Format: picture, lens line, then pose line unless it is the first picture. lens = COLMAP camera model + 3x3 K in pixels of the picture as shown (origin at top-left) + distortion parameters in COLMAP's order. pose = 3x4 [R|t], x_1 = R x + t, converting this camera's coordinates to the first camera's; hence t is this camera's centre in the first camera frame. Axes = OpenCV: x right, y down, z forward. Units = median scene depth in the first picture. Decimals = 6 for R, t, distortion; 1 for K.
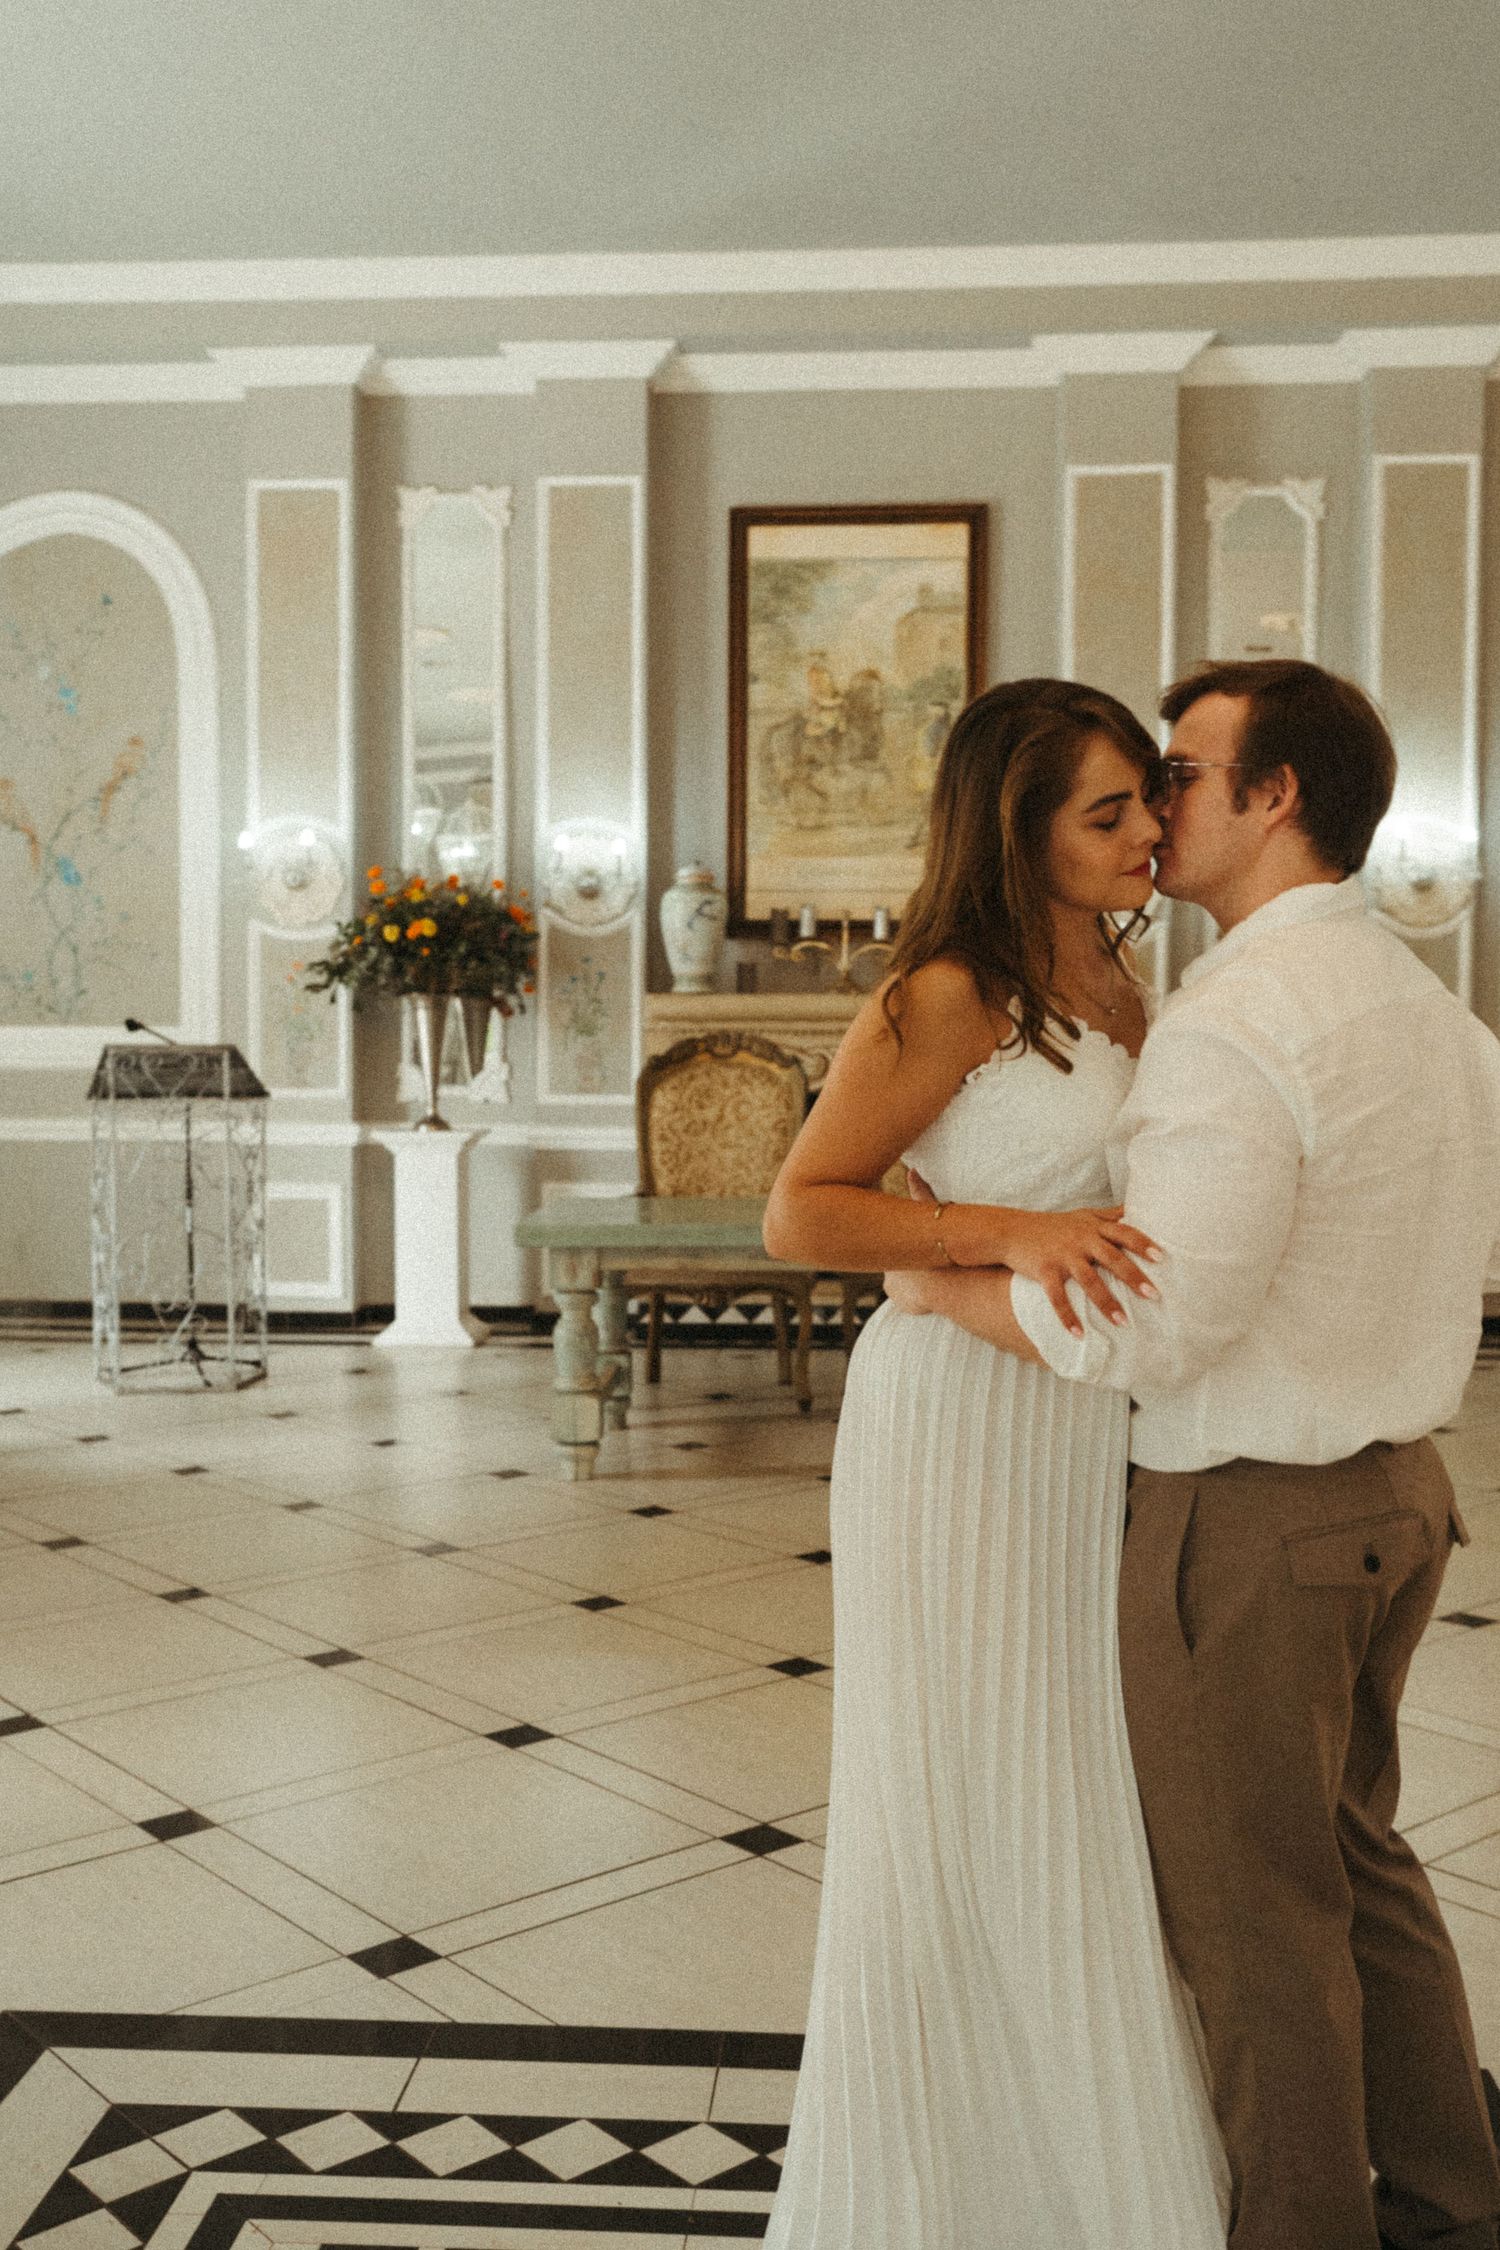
lens RADIAL K [[2323.5, 0, 761.3], [0, 2323.5, 1171.5], [0, 0, 1]] dist [-0.039813, 0.164080]
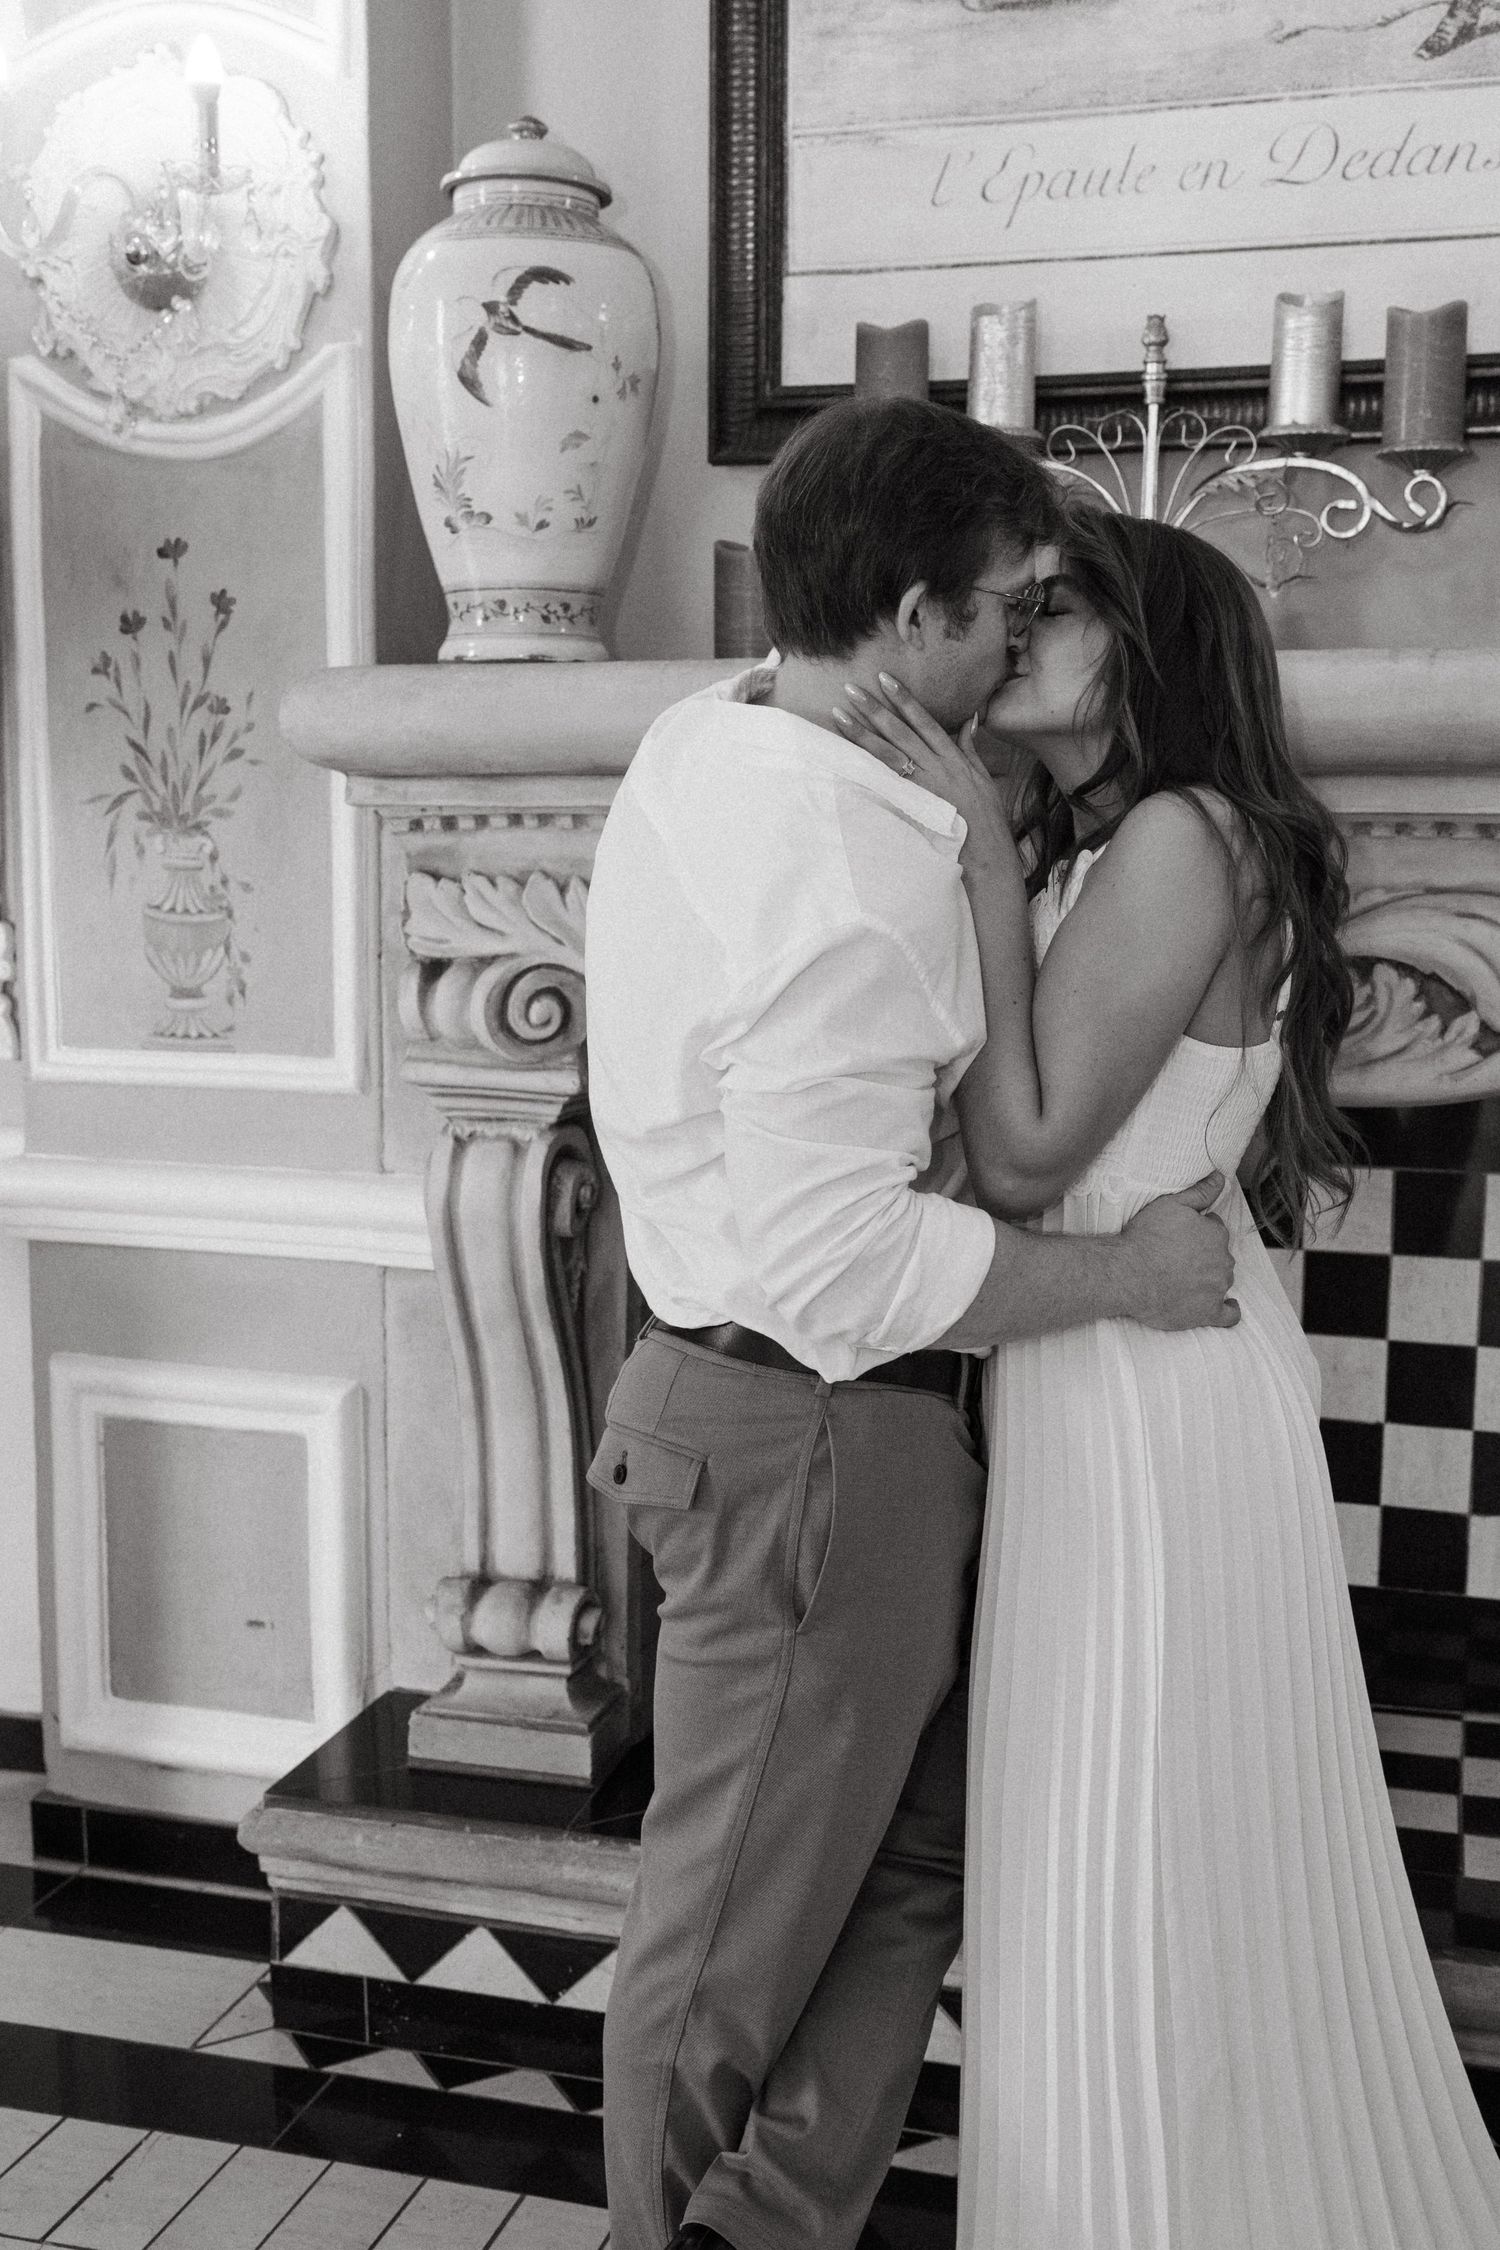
lens RADIAL K [[2492.7, 0, 726.3], [0, 2492.7, 1082.2], [0, 0, 1]] dist [-0.035893, 0.152946]
pose [[0.974865, 0.025433, -0.221341, 0.051967], [-0.012427, 0.998124, 0.059952, -0.047534], [0.222450, -0.055694, 0.973352, 0.728987]]
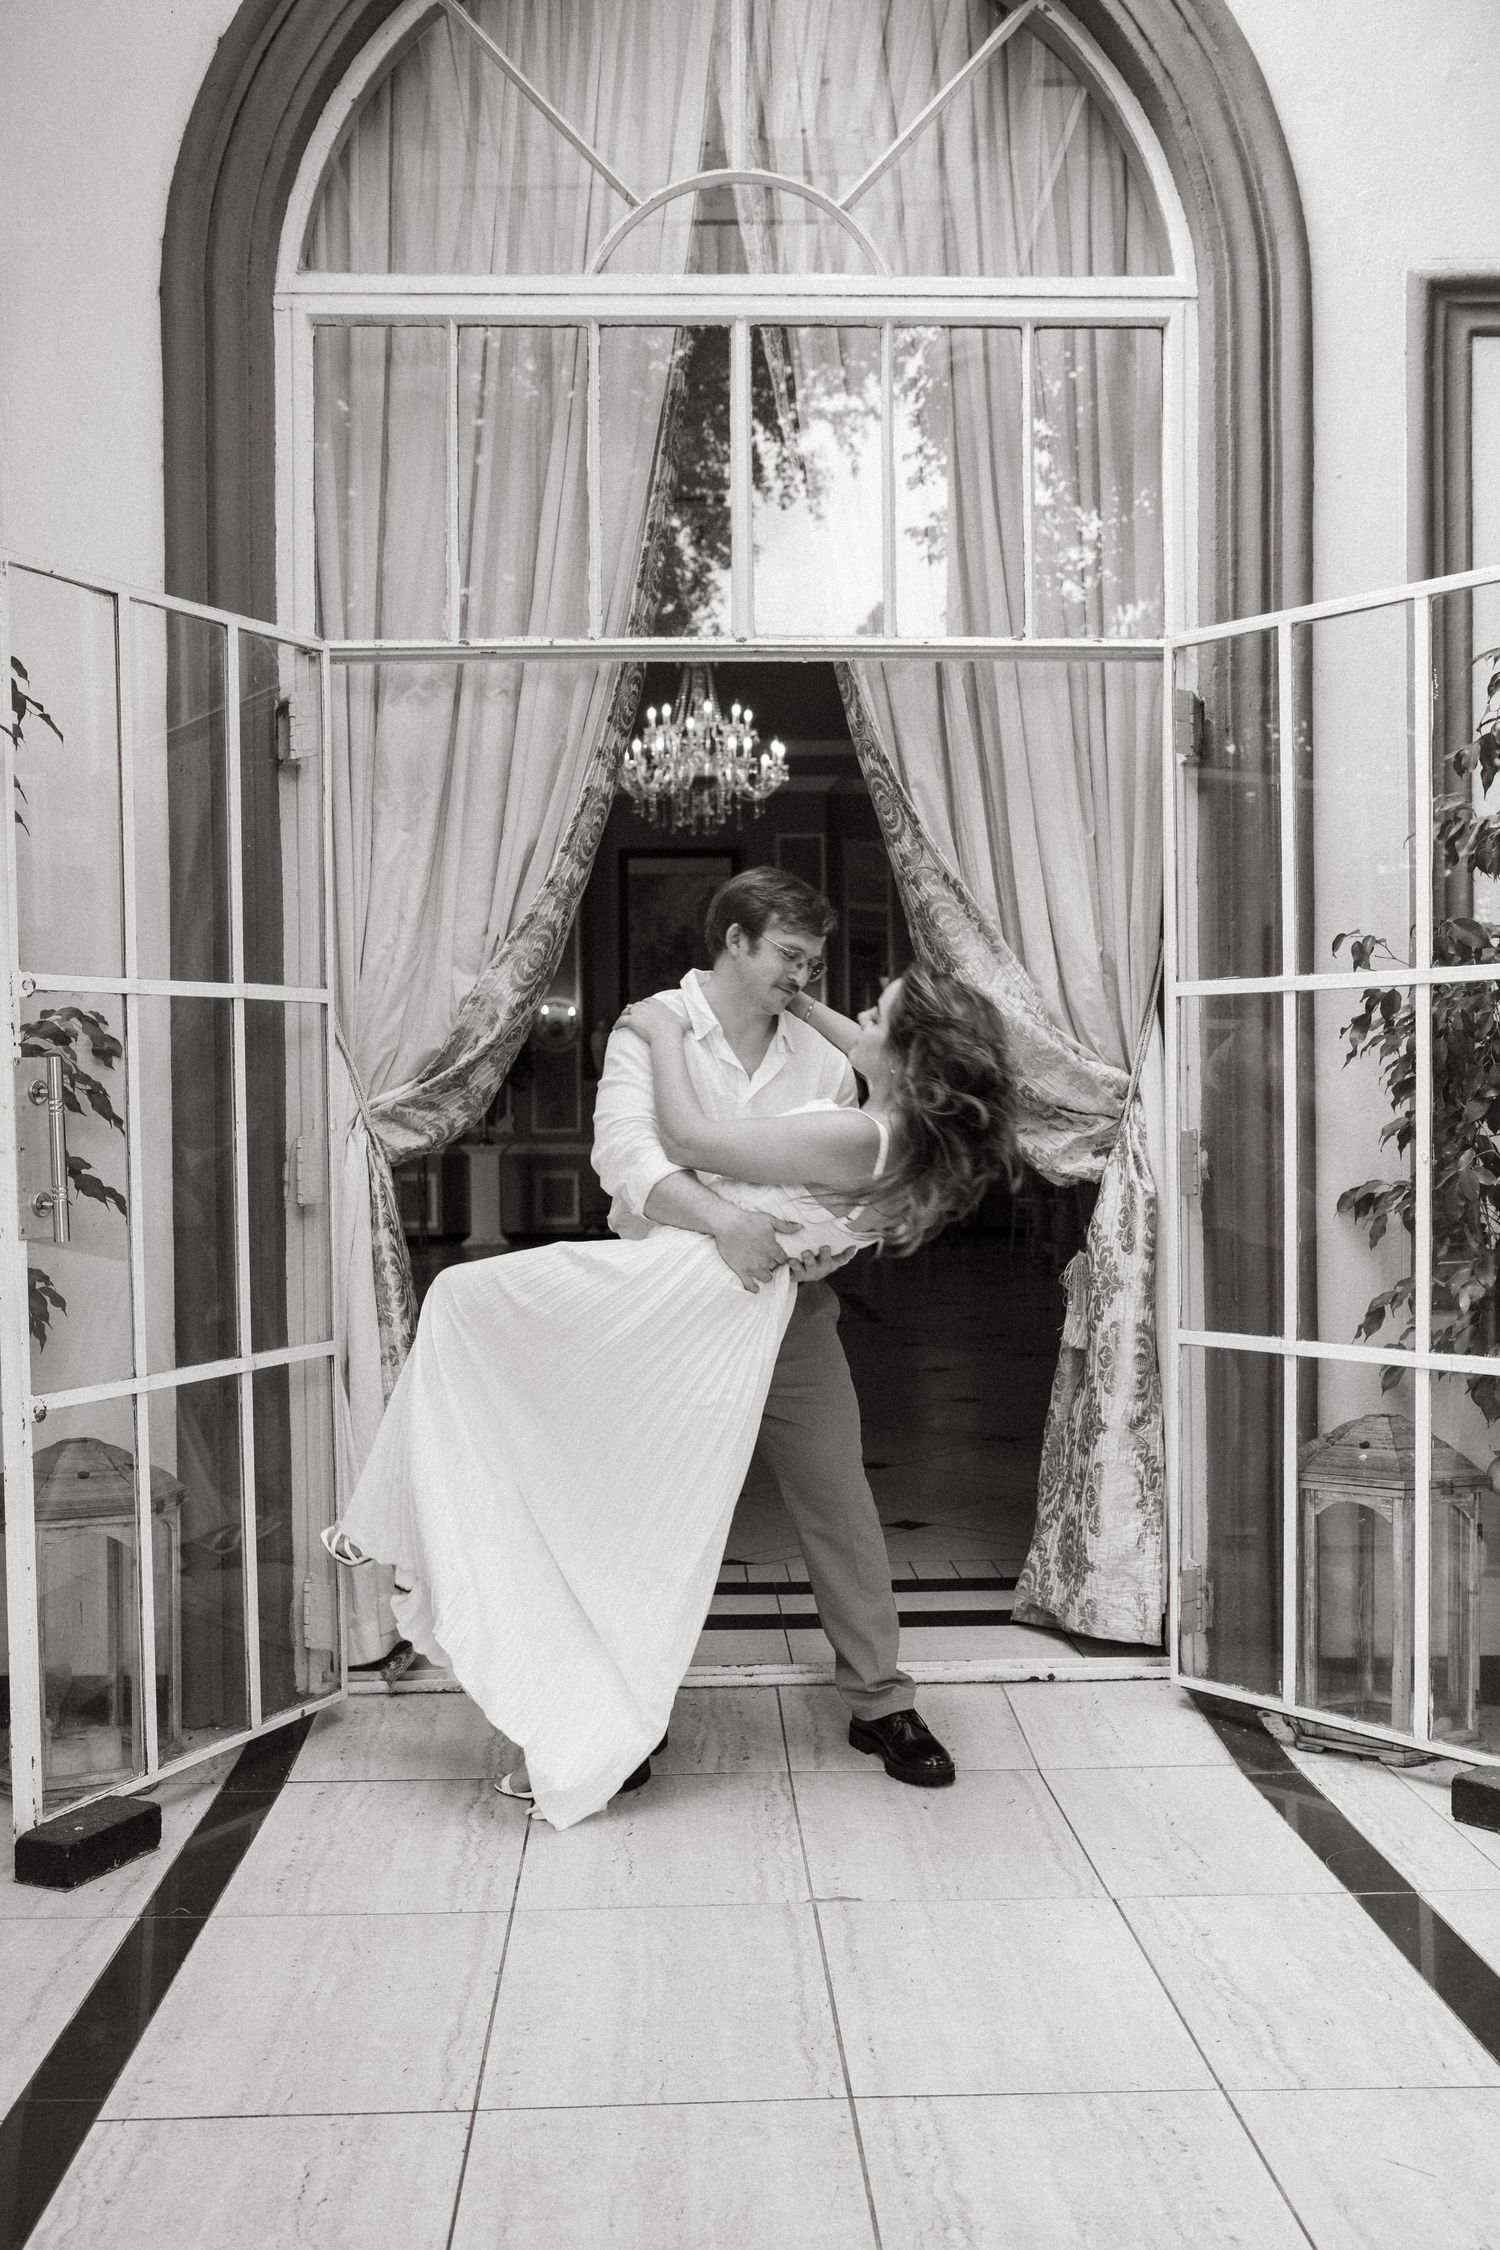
lens RADIAL K [[2323.5, 0, 761.3], [0, 2323.5, 1171.5], [0, 0, 1]] dist [-0.039813, 0.164080]
pose [[0.991601, -0.017748, 0.128108, -0.160603], [0.021776, 0.999309, -0.030112, 0.073068], [-0.127485, 0.032649, 0.991303, -1.103537]]
